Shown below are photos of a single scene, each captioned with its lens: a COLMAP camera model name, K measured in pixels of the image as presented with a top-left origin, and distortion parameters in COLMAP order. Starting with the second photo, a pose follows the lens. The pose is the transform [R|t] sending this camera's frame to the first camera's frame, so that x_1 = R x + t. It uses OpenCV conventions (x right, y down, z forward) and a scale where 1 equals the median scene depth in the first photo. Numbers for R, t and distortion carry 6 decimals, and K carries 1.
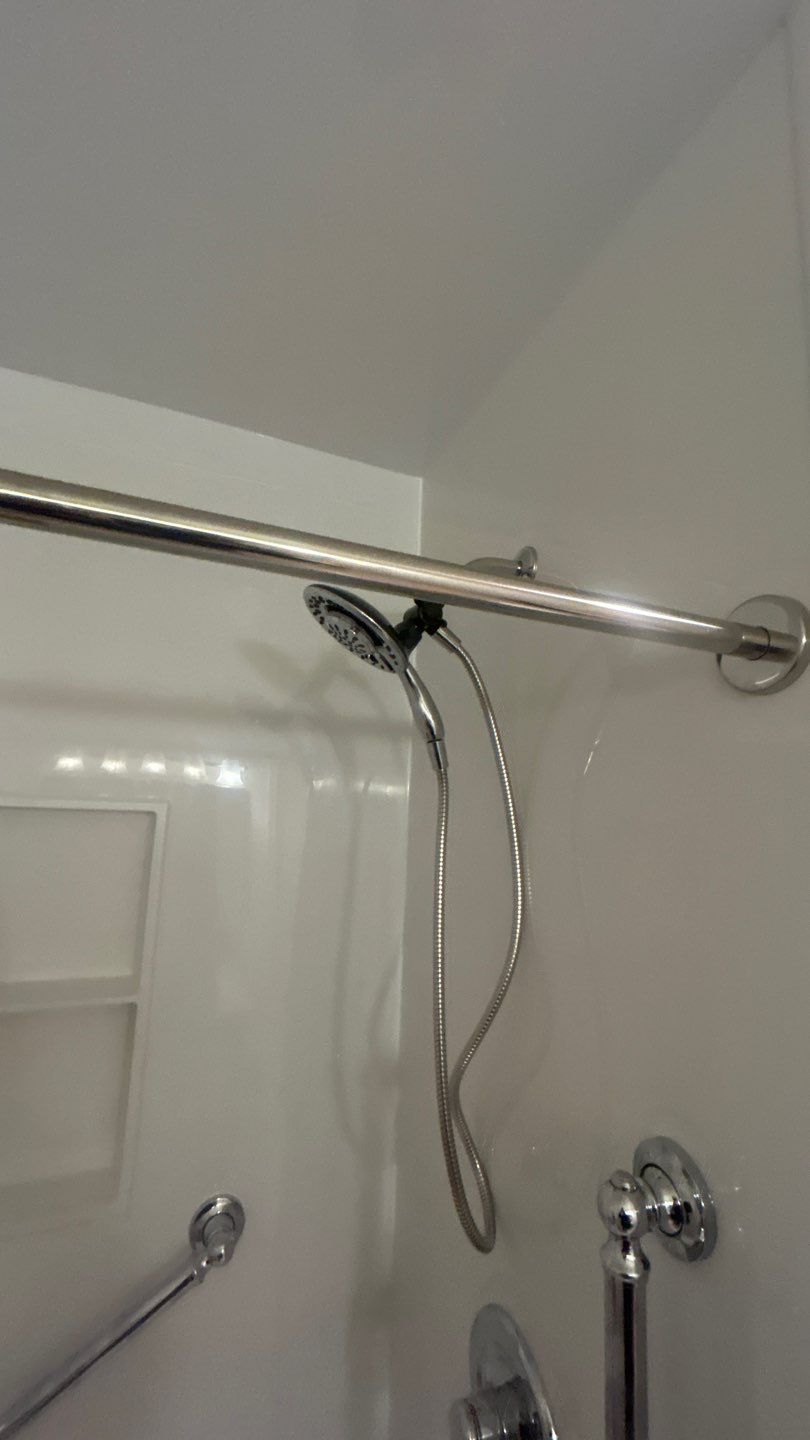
lens RADIAL K [[610.8, 0, 413.8], [0, 610.8, 720.1], [0, 0, 1]] dist [0.000659, -0.000061]
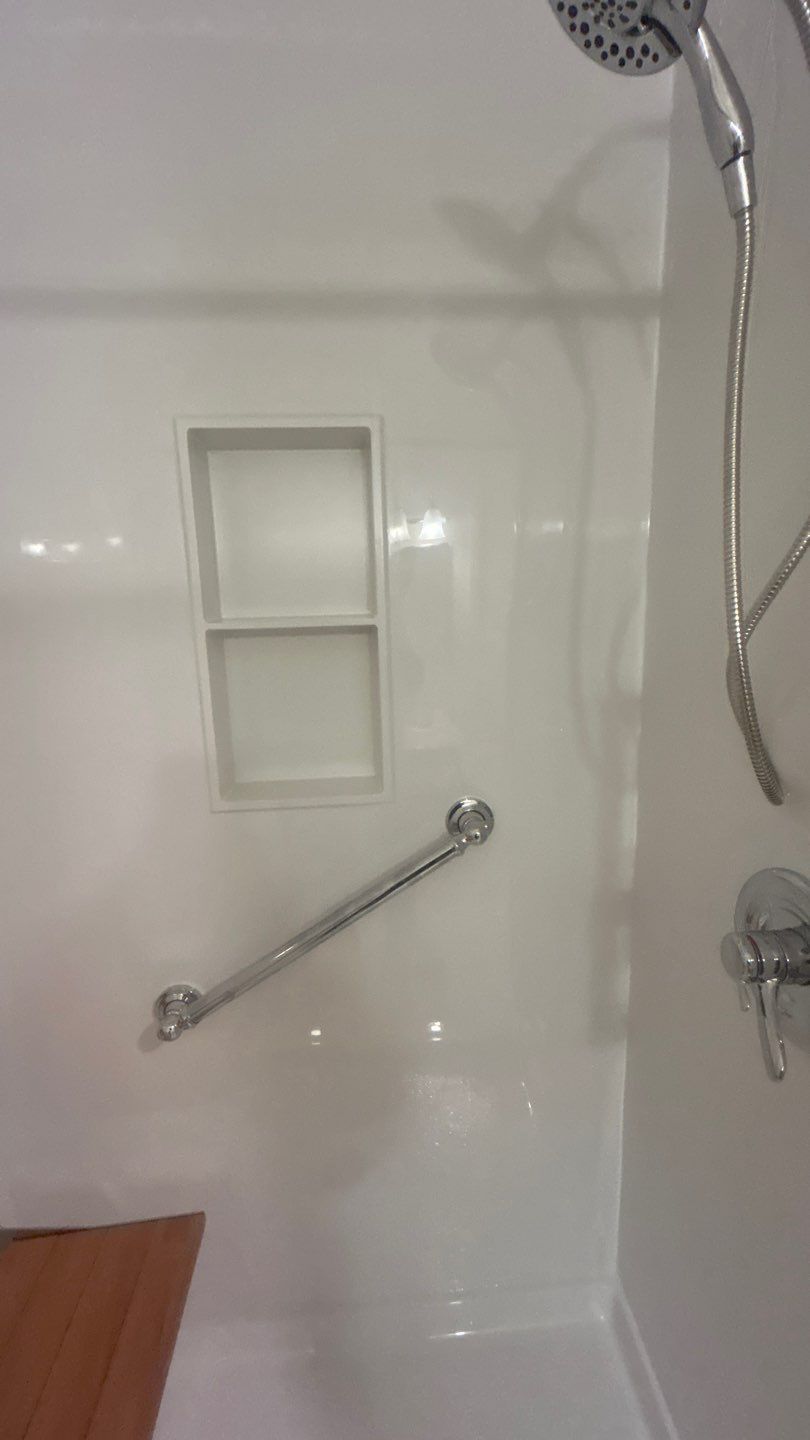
lens RADIAL K [[590.1, 0, 409.5], [0, 590.1, 721.3], [0, 0, 1]] dist [0.001309, 0.000058]
pose [[0.945169, -0.001509, -0.326579, -0.075527], [0.110061, 0.942964, 0.314174, 0.304241], [0.307479, -0.332891, 0.891426, 0.074104]]
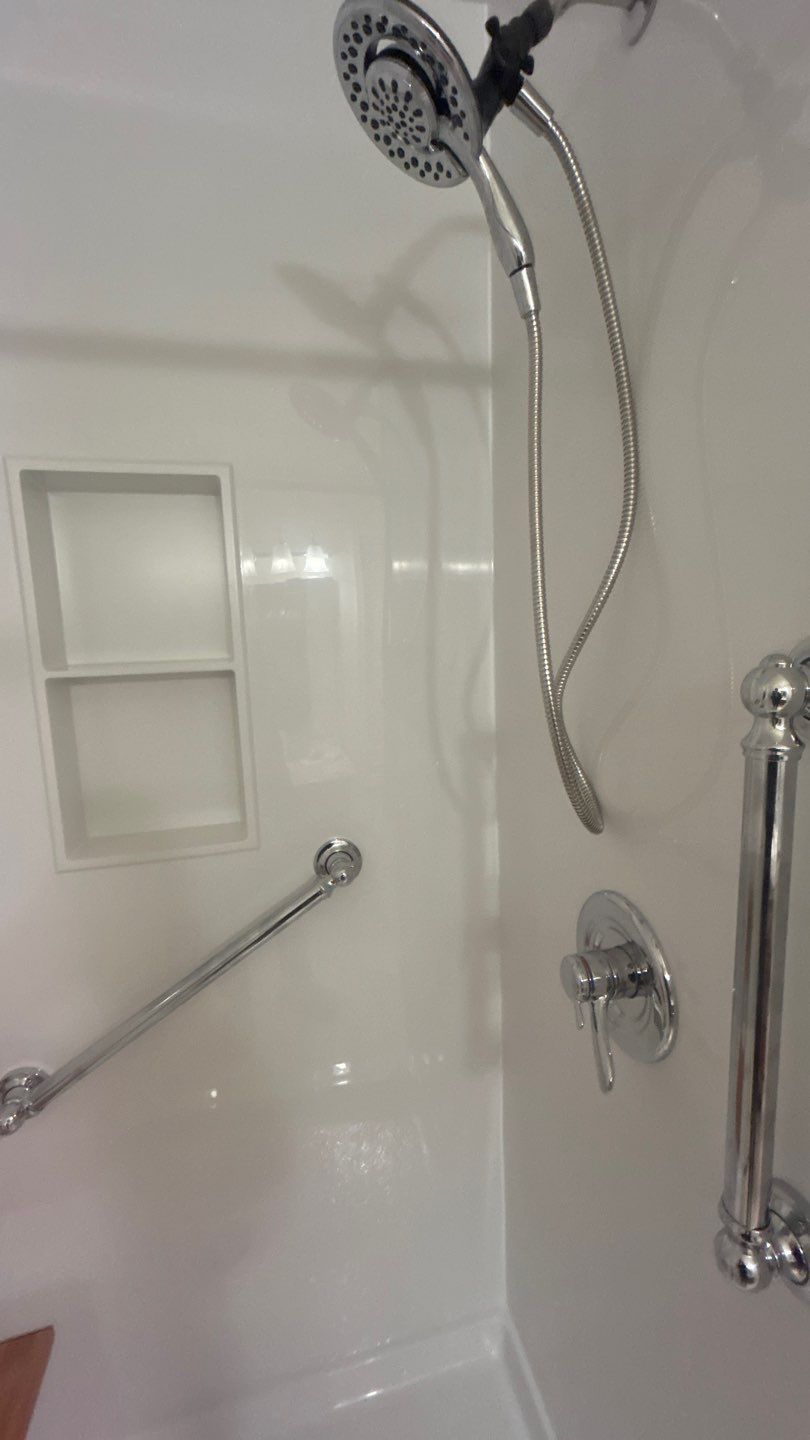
lens RADIAL K [[590.1, 0, 409.9], [0, 590.1, 720.7], [0, 0, 1]] dist [0.001309, 0.000058]
pose [[0.985709, -0.049110, -0.161143, -0.009277], [0.093901, 0.954352, 0.283539, 0.286986], [0.139862, -0.294618, 0.945325, 0.081749]]
